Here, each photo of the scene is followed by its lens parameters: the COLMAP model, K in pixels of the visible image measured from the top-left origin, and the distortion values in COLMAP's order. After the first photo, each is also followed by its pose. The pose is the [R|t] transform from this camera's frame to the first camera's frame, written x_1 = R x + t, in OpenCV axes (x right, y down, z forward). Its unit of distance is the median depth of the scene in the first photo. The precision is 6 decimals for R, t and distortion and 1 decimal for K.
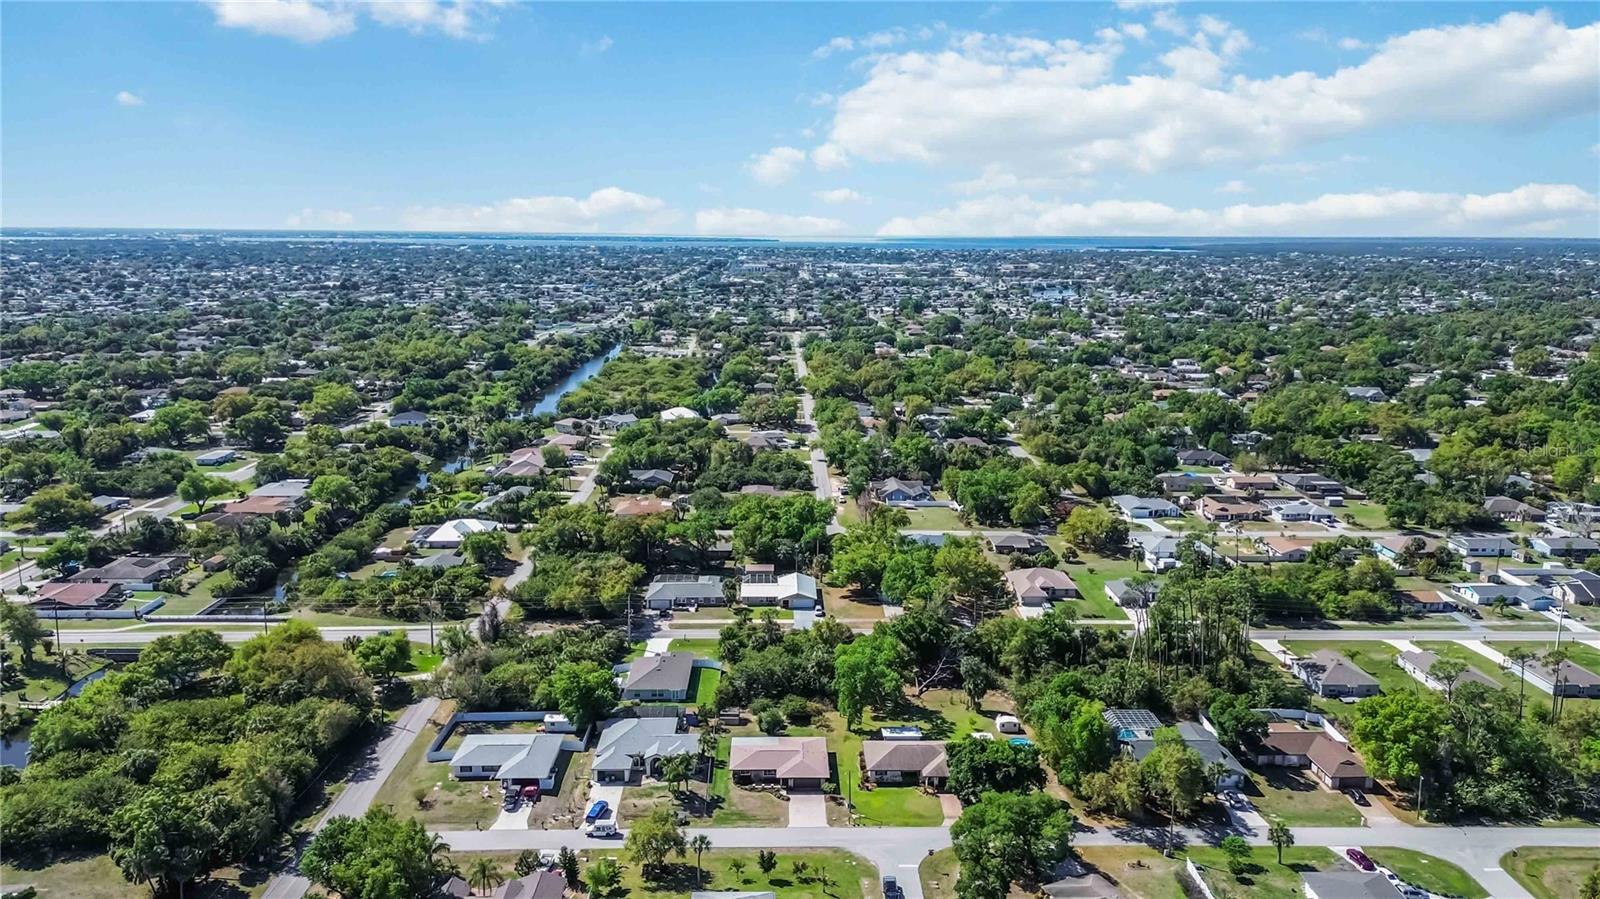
lens RADIAL K [[1130.2, 0, 800.0], [0, 1130.2, 449.5], [0, 0, 1]] dist [0.080421, -0.077479]
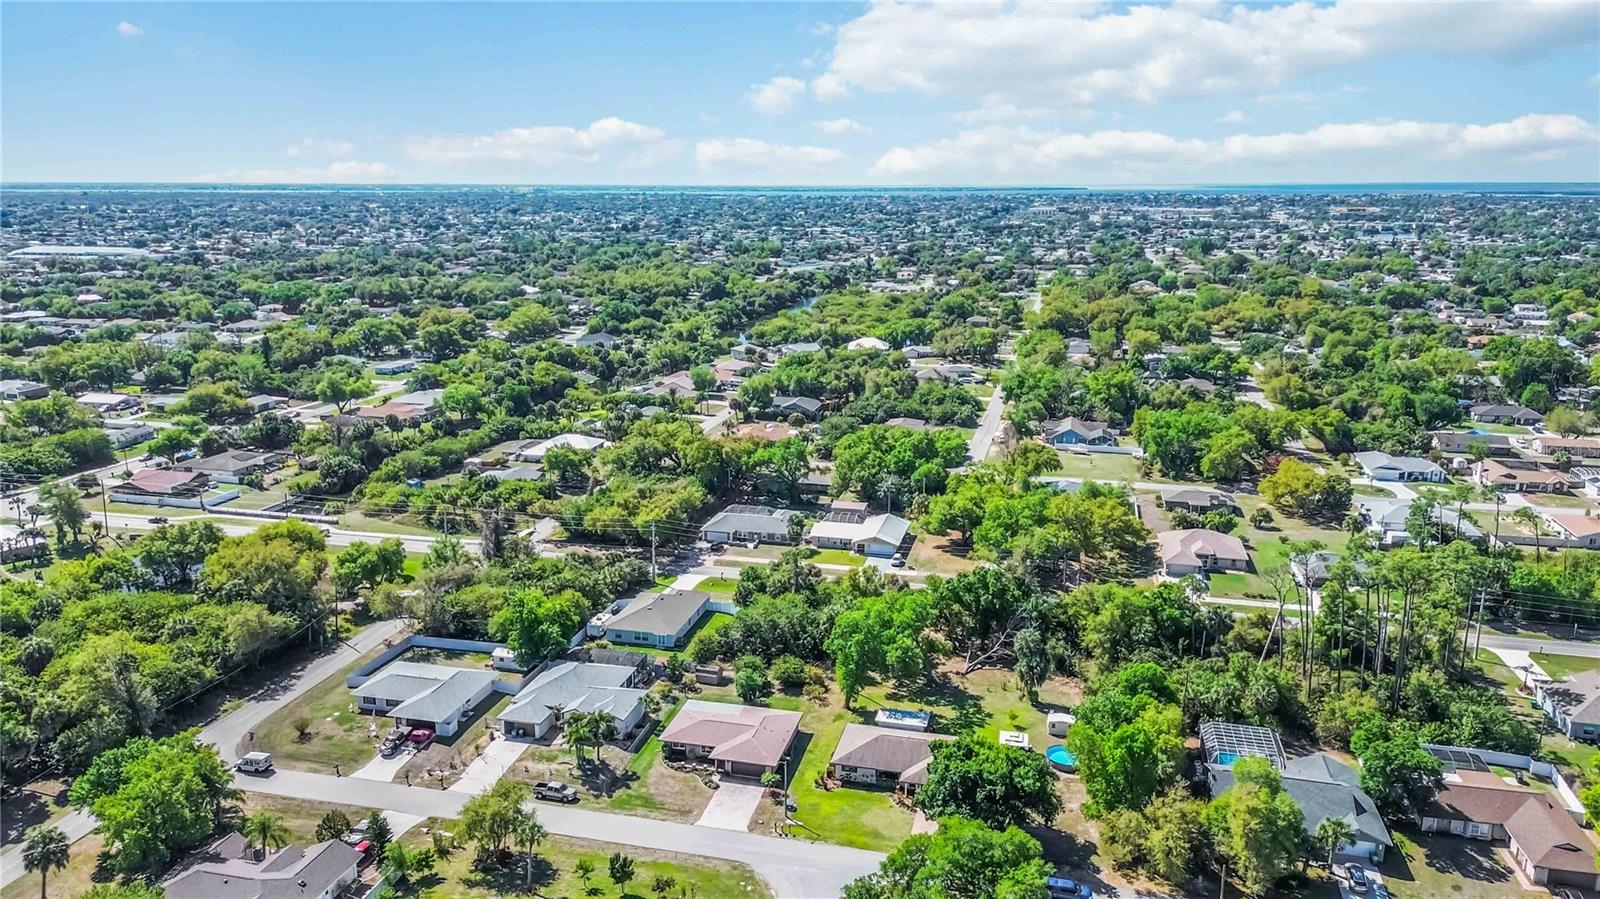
lens RADIAL K [[1137.3, 0, 787.9], [0, 1137.3, 452.3], [0, 0, 1]] dist [0.083410, -0.080496]
pose [[0.963176, 0.056276, -0.262918, 0.157532], [-0.045666, 0.997883, 0.046296, 0.031922], [0.264967, -0.032585, 0.963707, 0.196519]]
